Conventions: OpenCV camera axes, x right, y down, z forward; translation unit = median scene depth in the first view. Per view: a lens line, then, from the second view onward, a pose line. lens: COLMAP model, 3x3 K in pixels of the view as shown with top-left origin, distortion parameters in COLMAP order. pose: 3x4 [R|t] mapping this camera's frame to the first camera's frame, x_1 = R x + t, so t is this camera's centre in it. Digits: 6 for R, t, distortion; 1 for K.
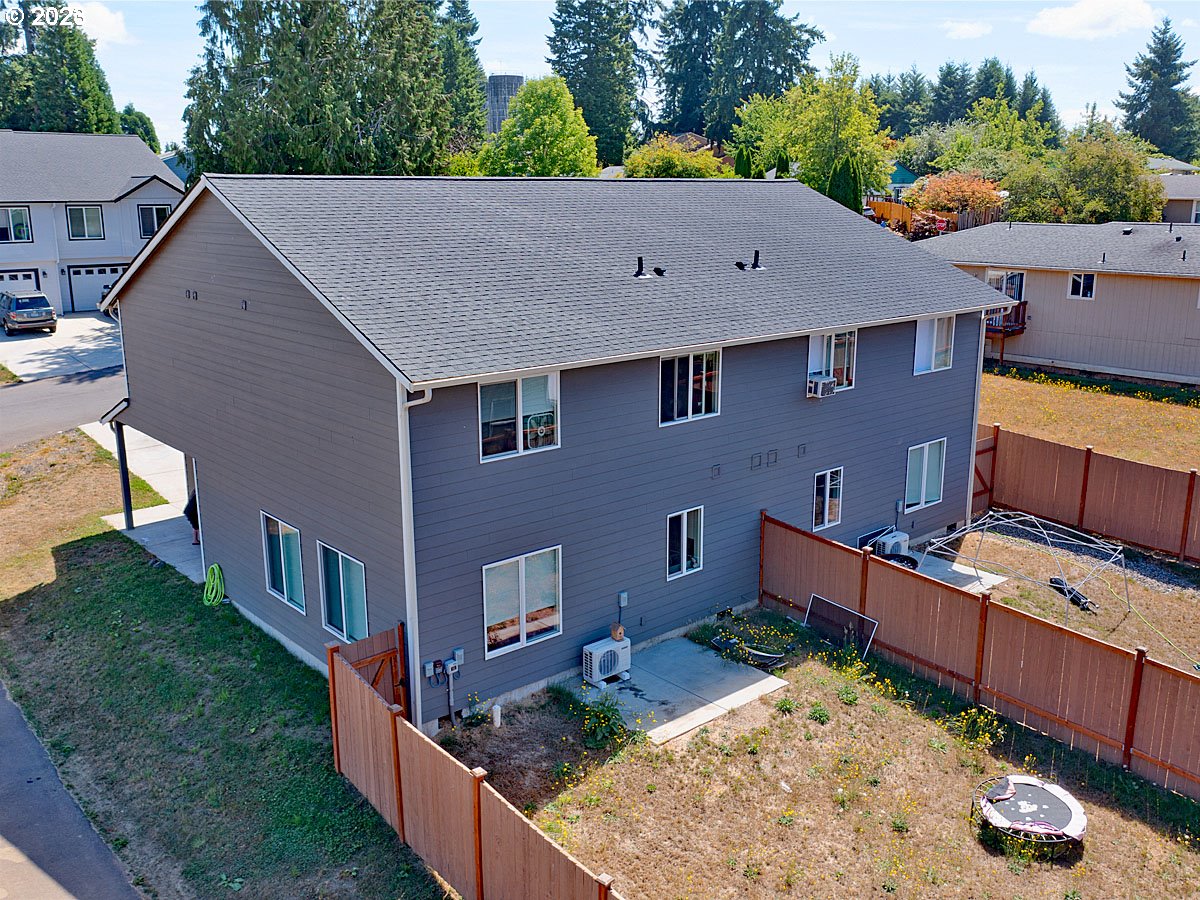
lens RADIAL K [[1045.0, 0, 622.0], [0, 1045.0, 447.2], [0, 0, 1]] dist [-0.006290, -0.005267]
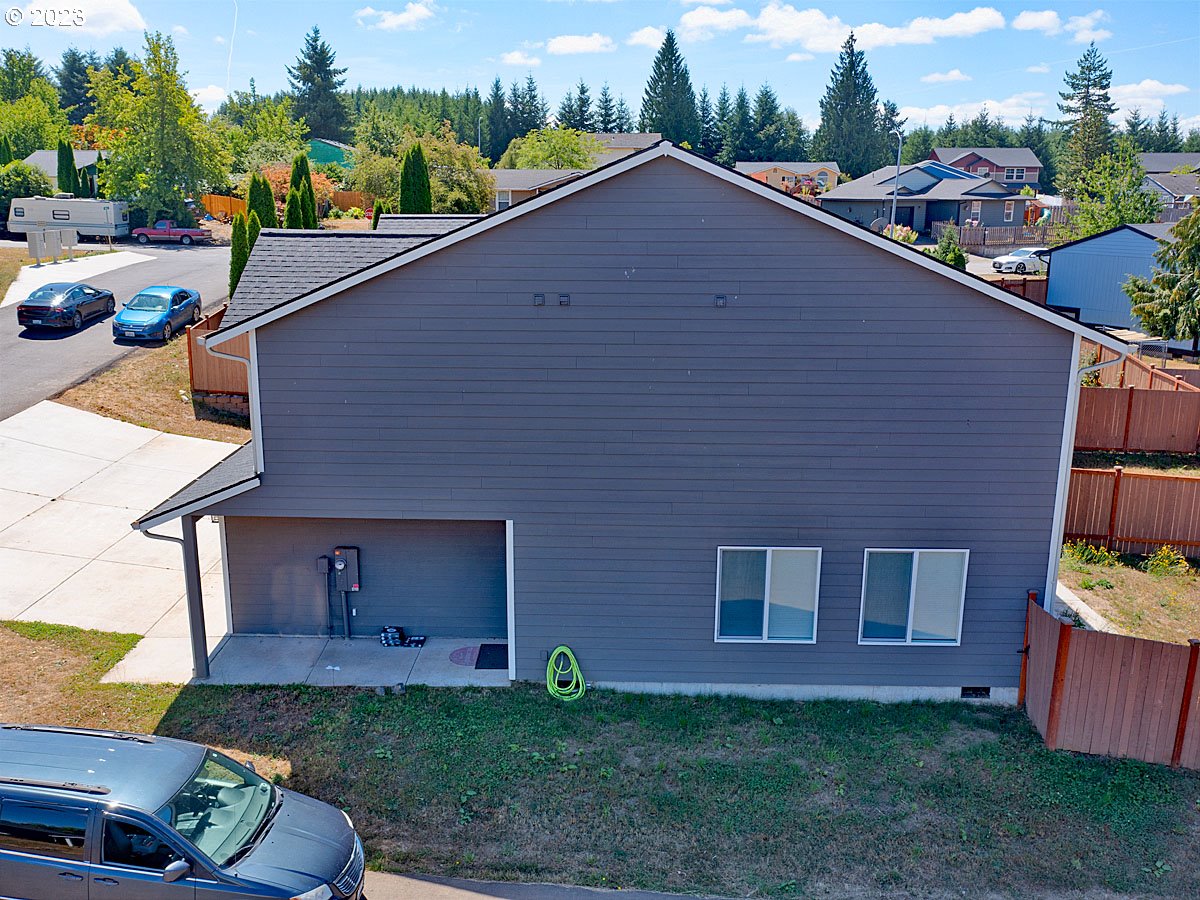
lens RADIAL K [[1058.6, 0, 531.1], [0, 1058.6, 448.1], [0, 0, 1]] dist [-0.014852, -0.002027]
pose [[0.698778, -0.167760, 0.695389, -0.164047], [0.167227, 0.983485, 0.069220, -0.016047], [-0.695517, 0.067918, 0.715292, 0.079544]]
